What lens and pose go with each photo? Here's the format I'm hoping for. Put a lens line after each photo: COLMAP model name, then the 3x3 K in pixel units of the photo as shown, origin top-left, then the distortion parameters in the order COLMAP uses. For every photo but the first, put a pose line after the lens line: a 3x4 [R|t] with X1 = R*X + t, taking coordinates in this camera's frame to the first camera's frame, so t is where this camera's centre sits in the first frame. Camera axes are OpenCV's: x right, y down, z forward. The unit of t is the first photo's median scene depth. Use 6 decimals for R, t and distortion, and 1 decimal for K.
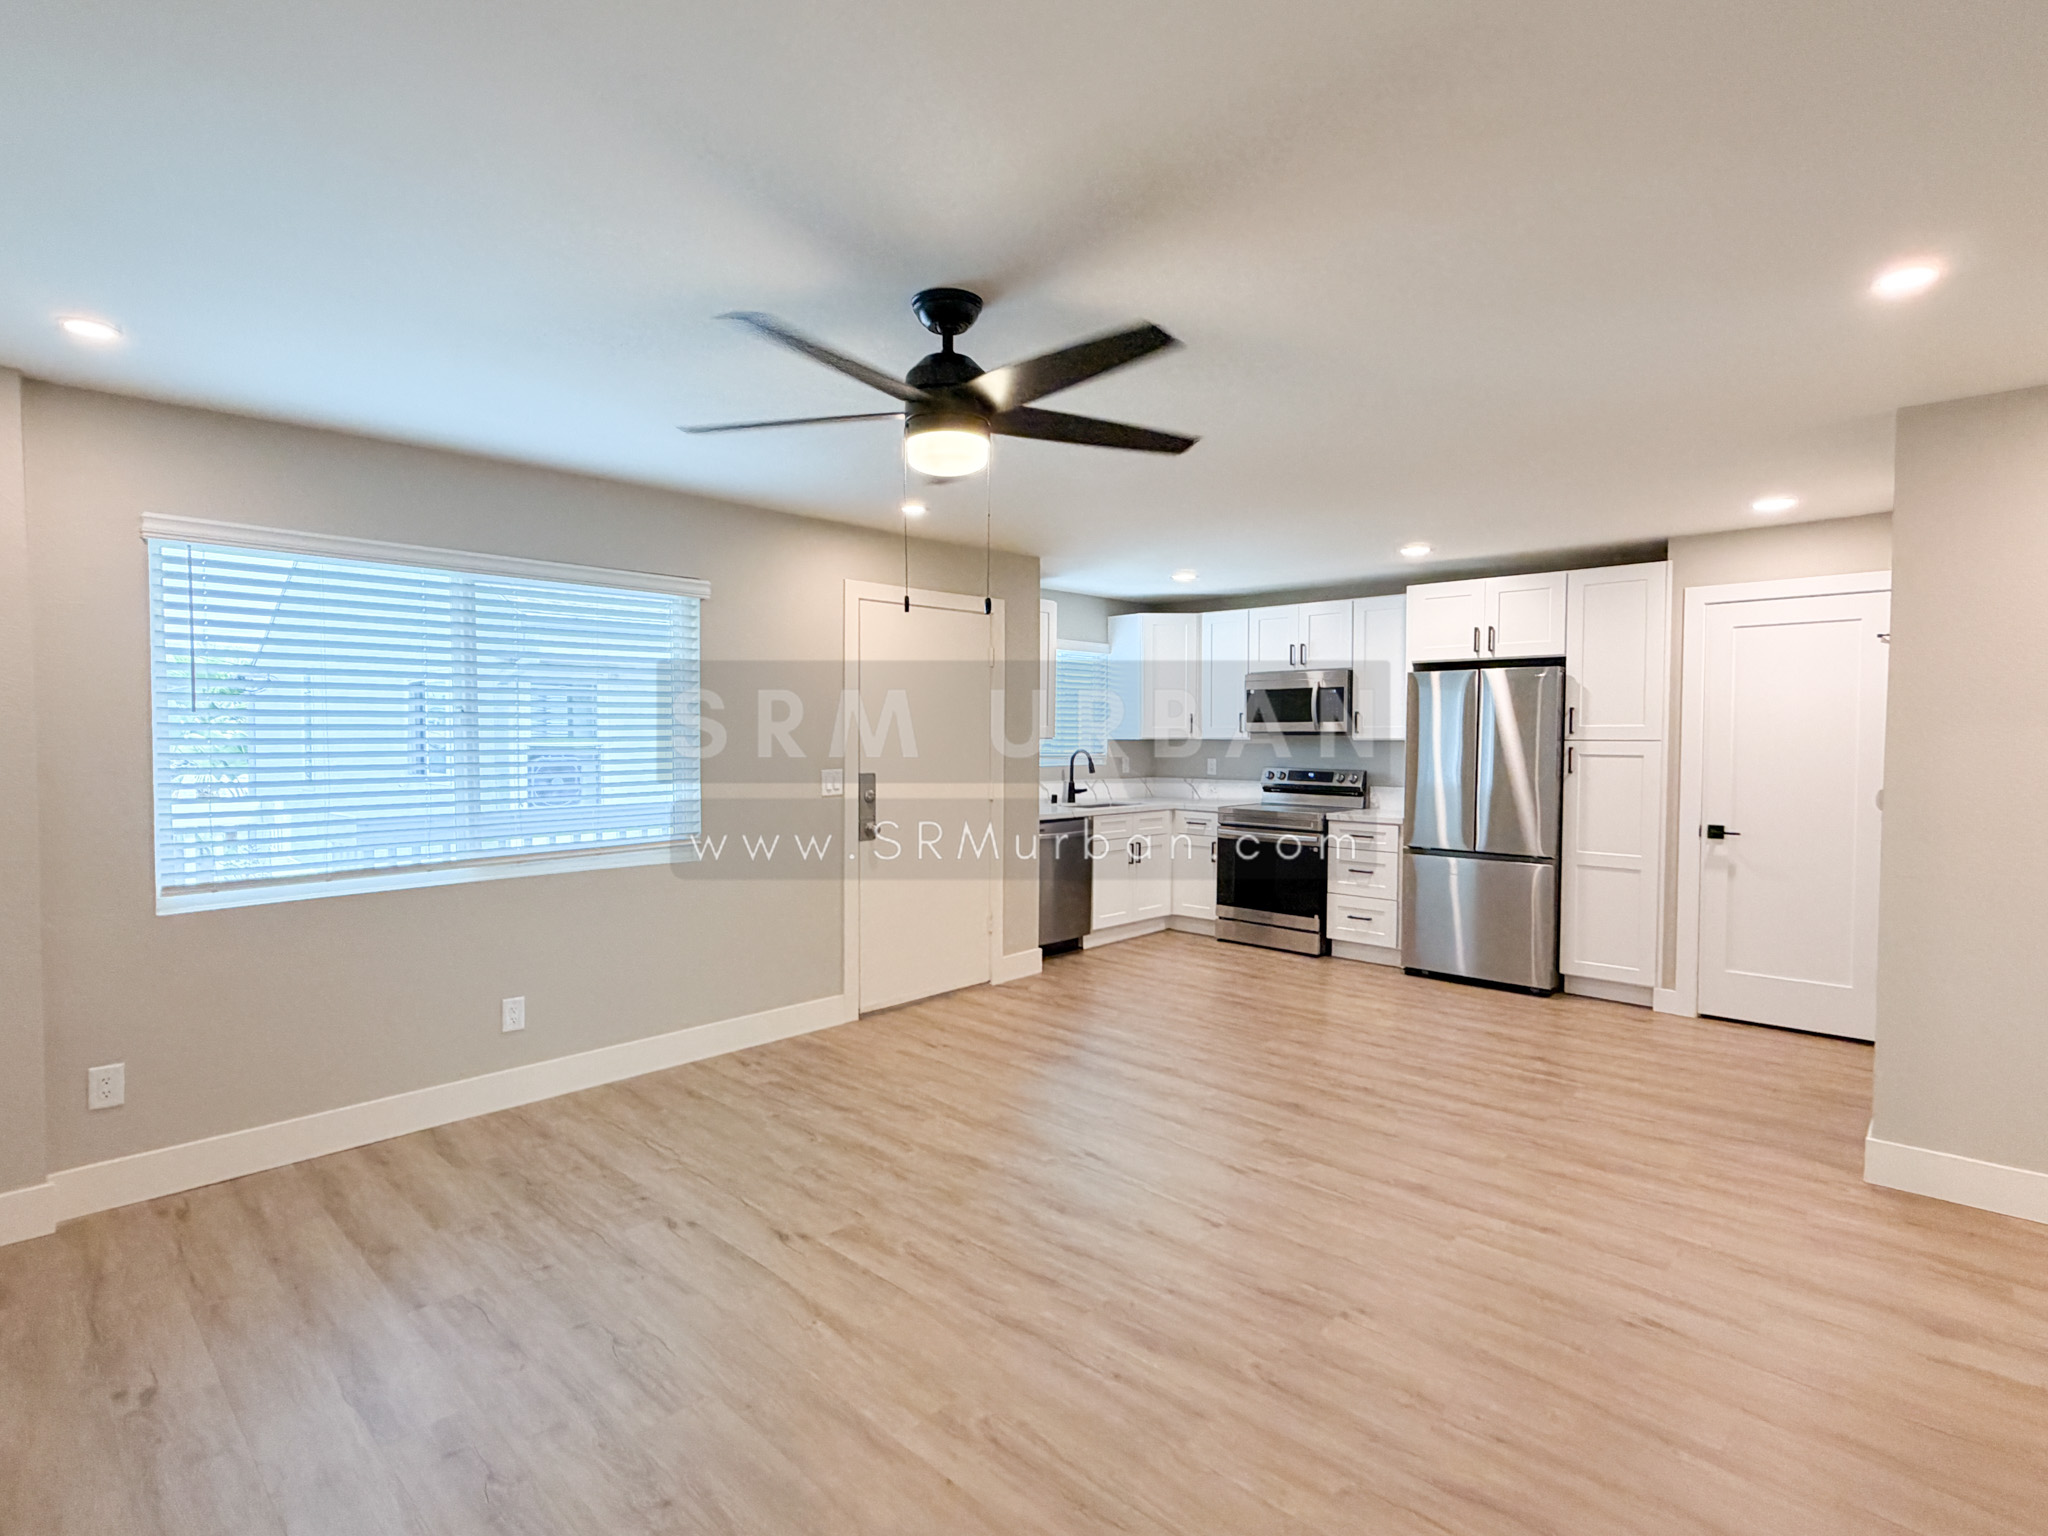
lens RADIAL K [[1019.0, 0, 1016.8], [0, 1019.0, 773.2], [0, 0, 1]] dist [0.001033, -0.000609]
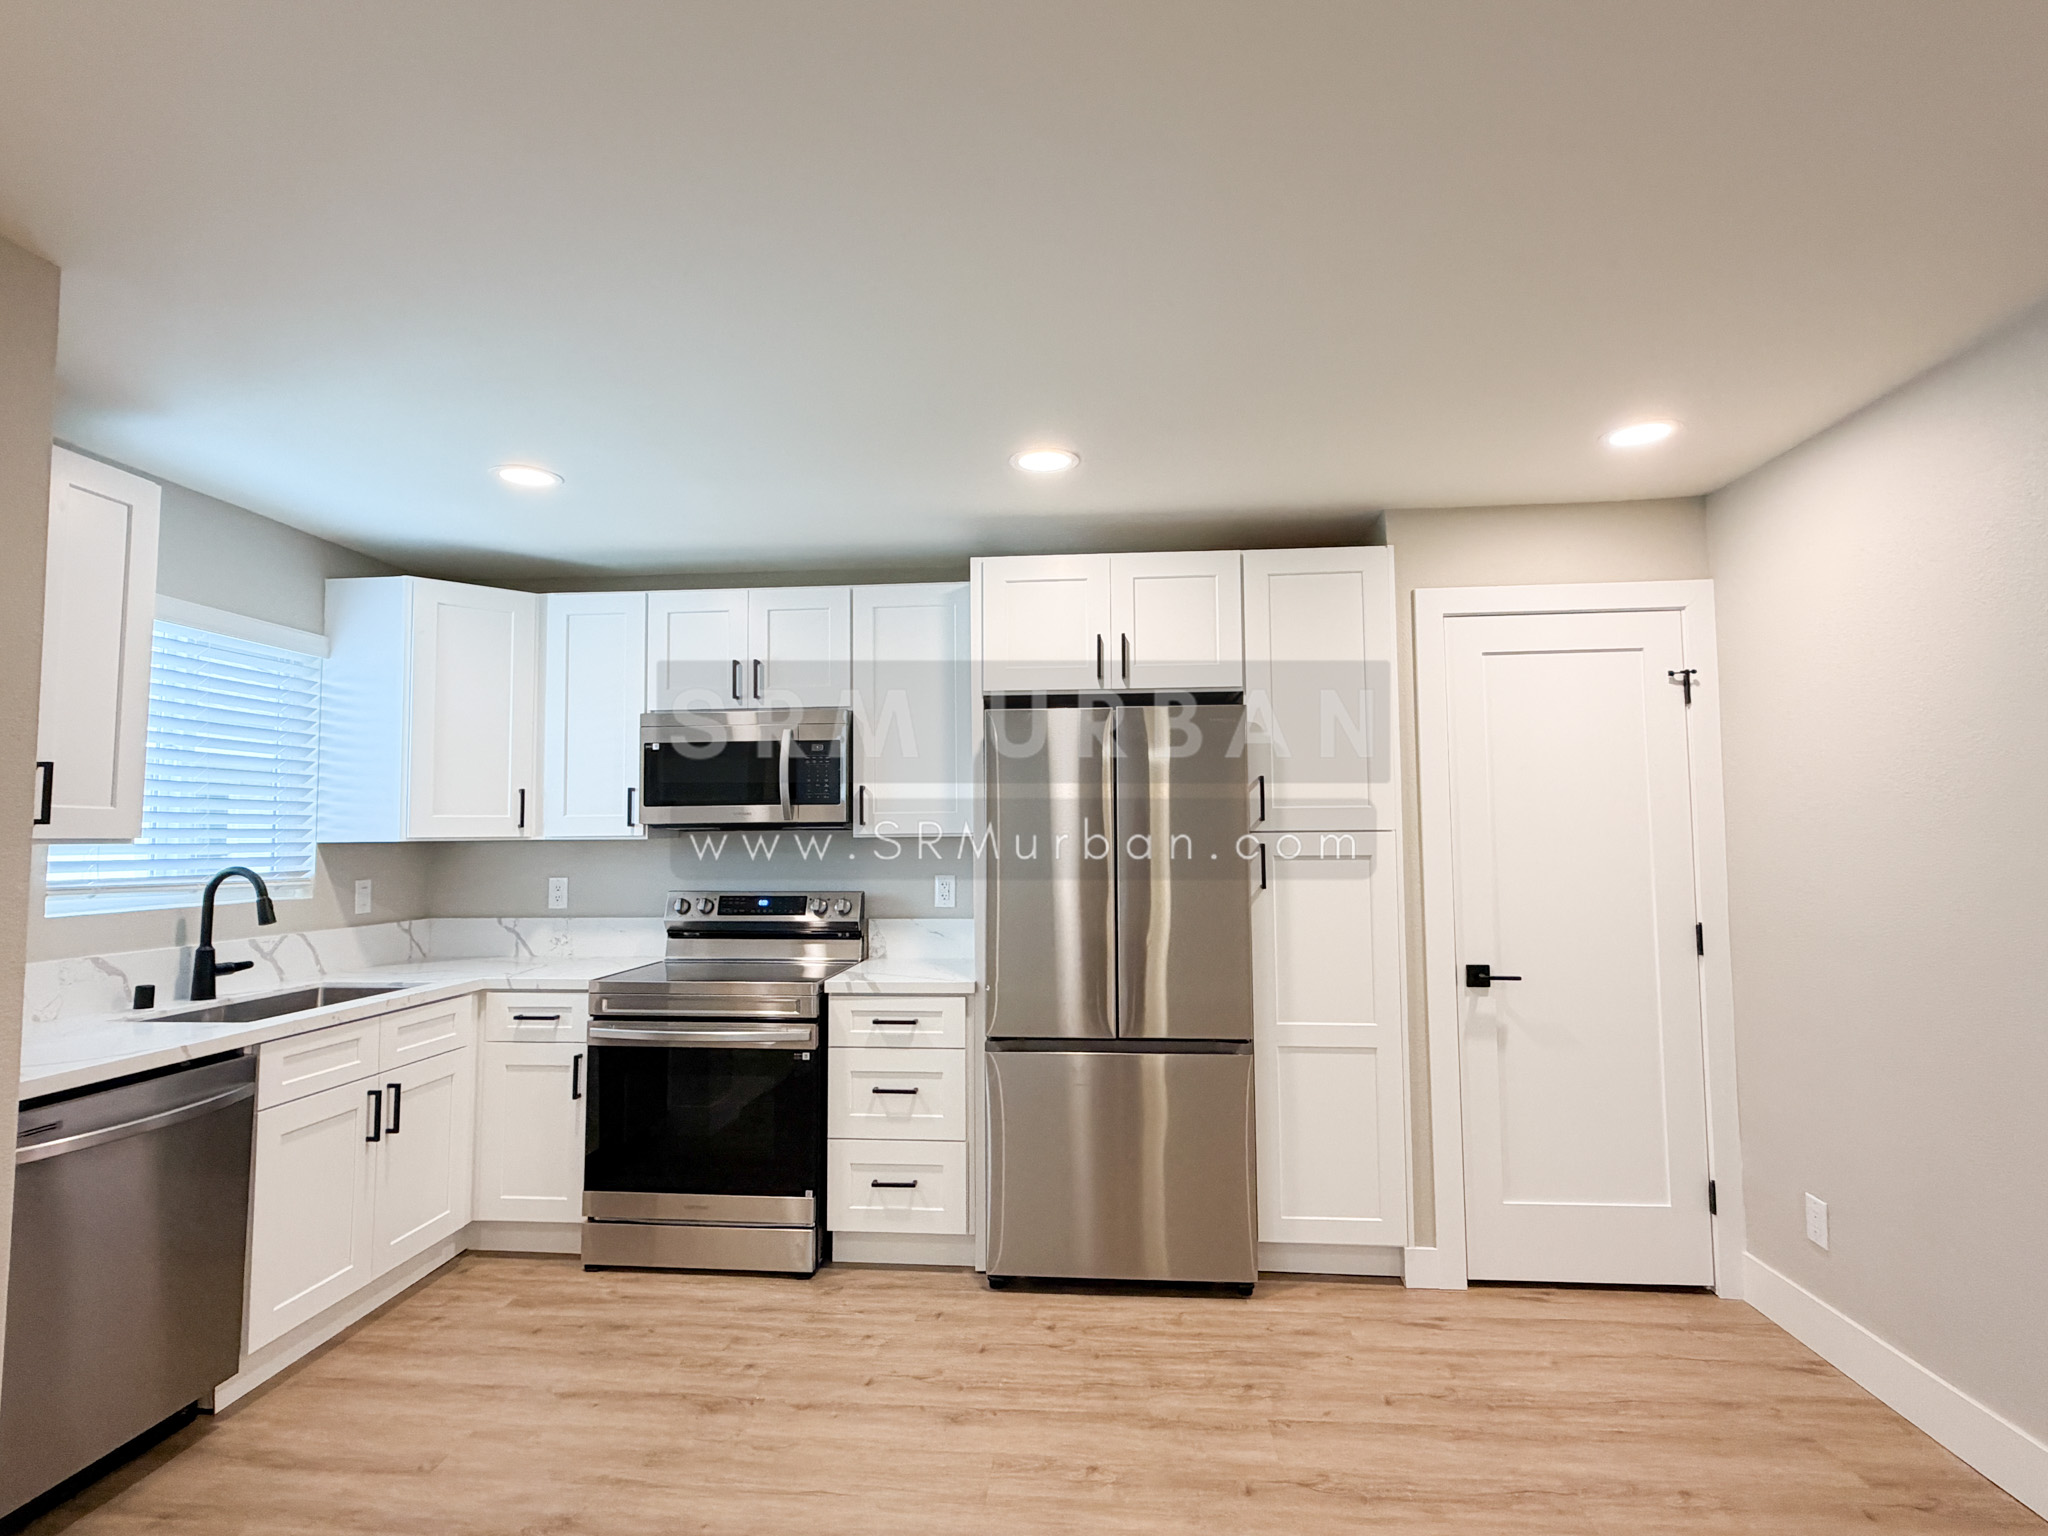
lens RADIAL K [[1019.0, 0, 1016.8], [0, 1019.0, 773.2], [0, 0, 1]] dist [0.001033, -0.000609]
pose [[0.779724, 0.030796, 0.625366, 0.057169], [0.033303, 0.995336, -0.090537, -0.015126], [-0.625237, 0.091421, 0.775062, 0.545148]]
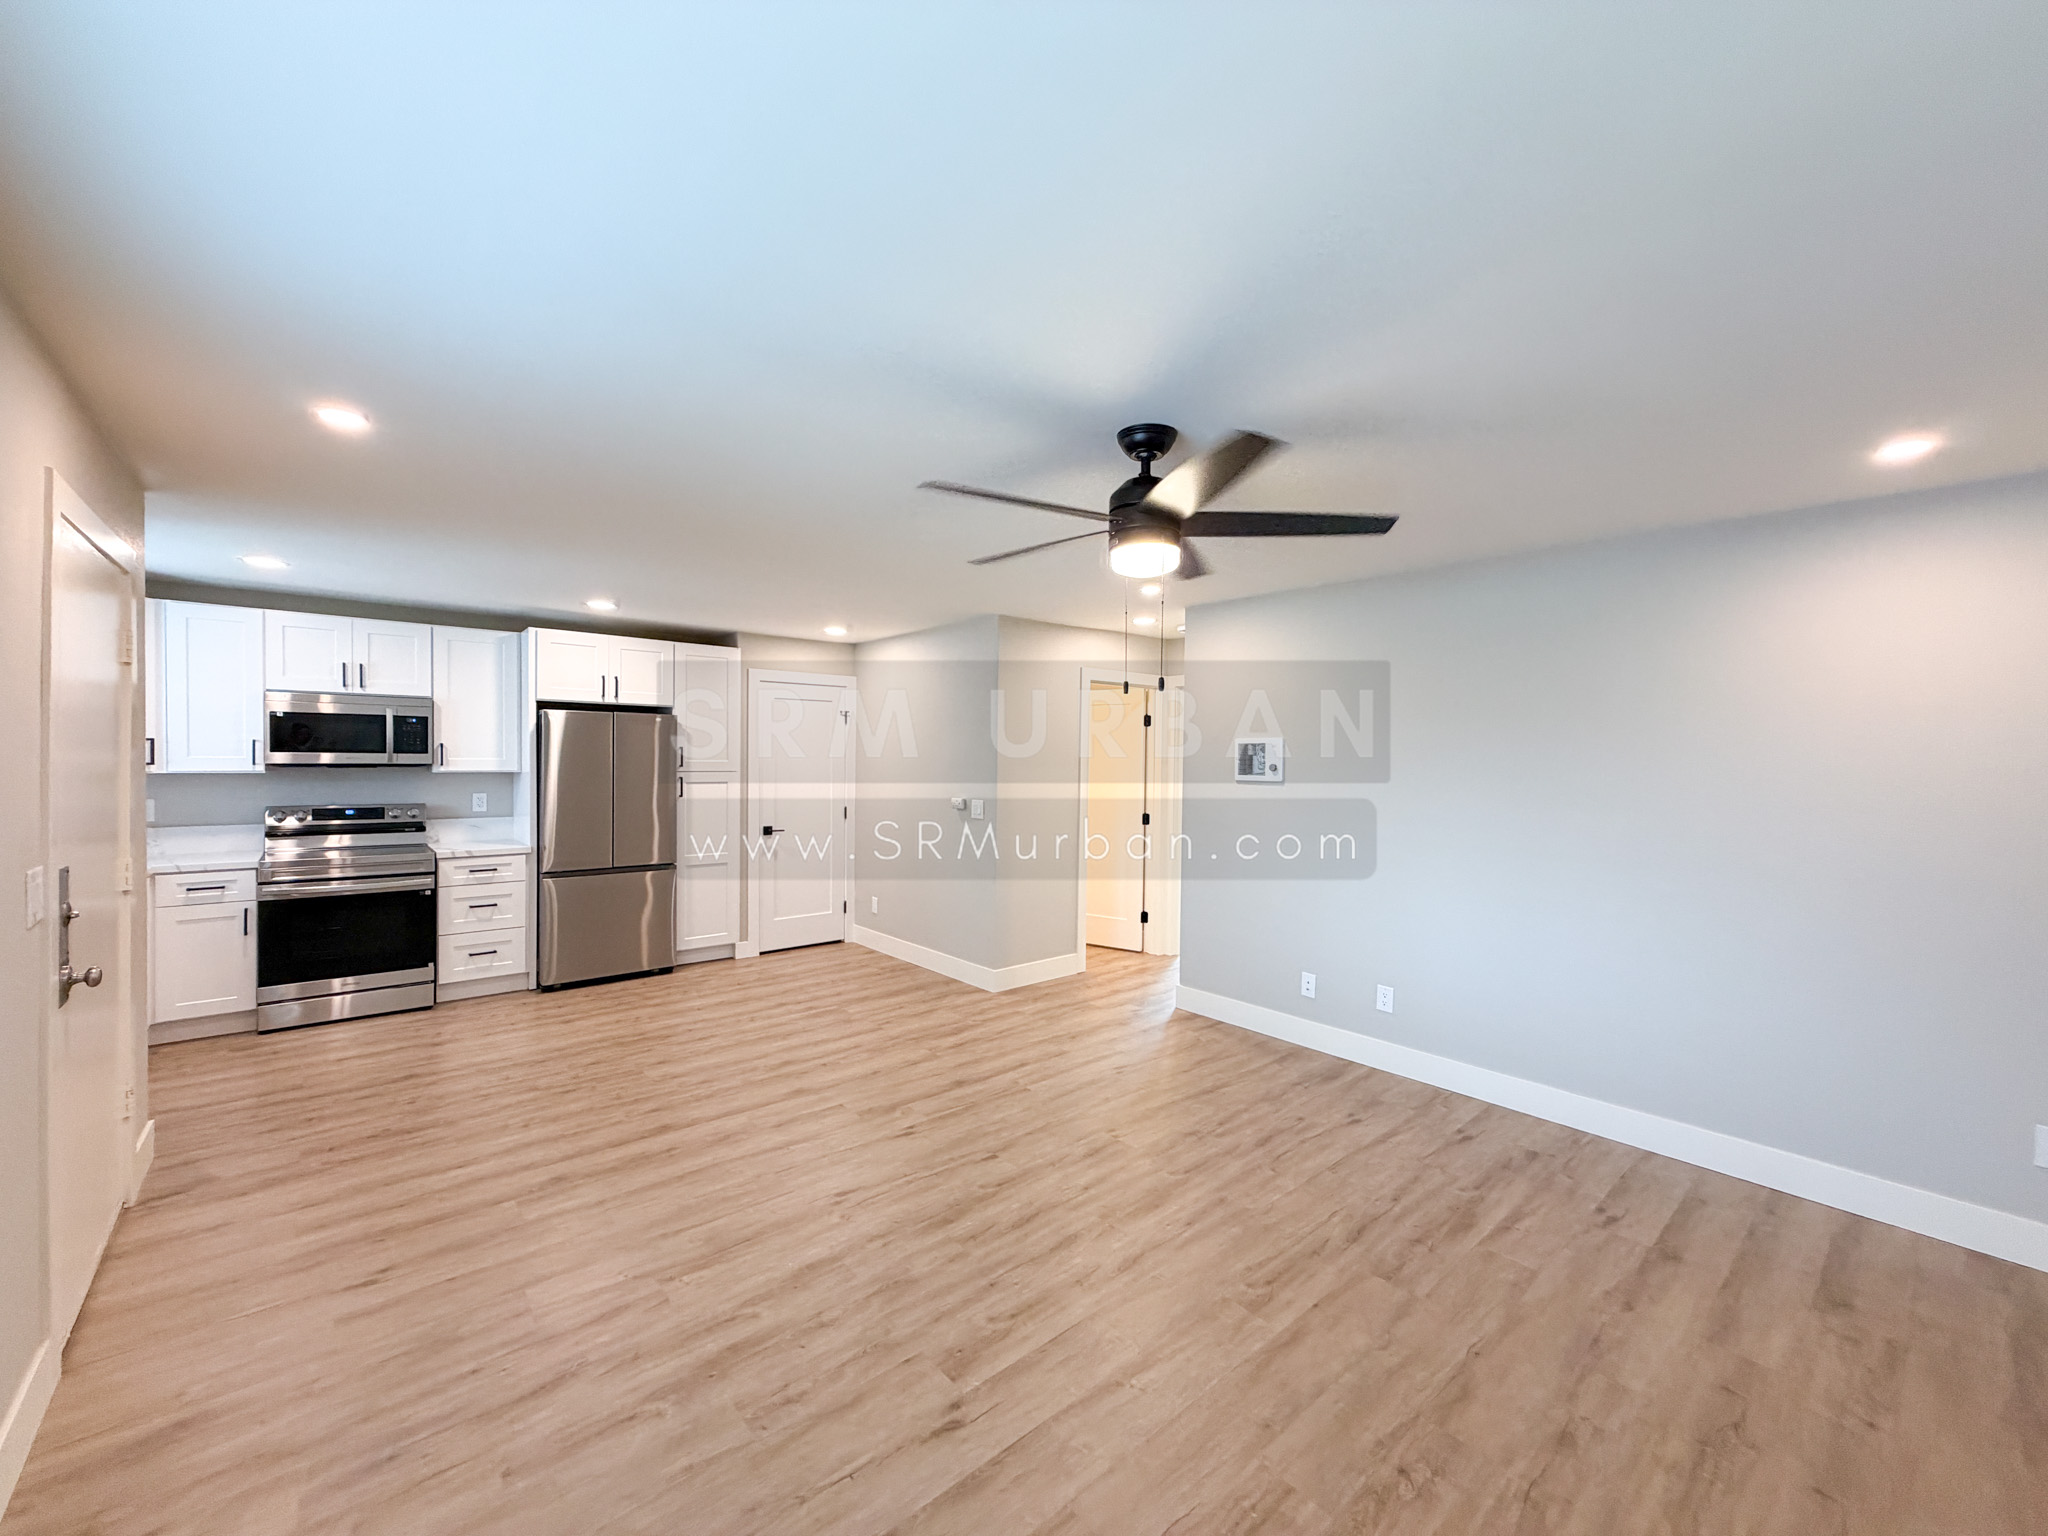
lens RADIAL K [[813.2, 0, 1017.1], [0, 813.2, 773.2], [0, 0, 1]] dist [0.000734, -0.000130]
pose [[0.103498, -0.020427, 0.994420, -0.391115], [0.026655, 0.999487, 0.017757, -0.032390], [-0.994272, 0.024669, 0.103989, 0.398711]]
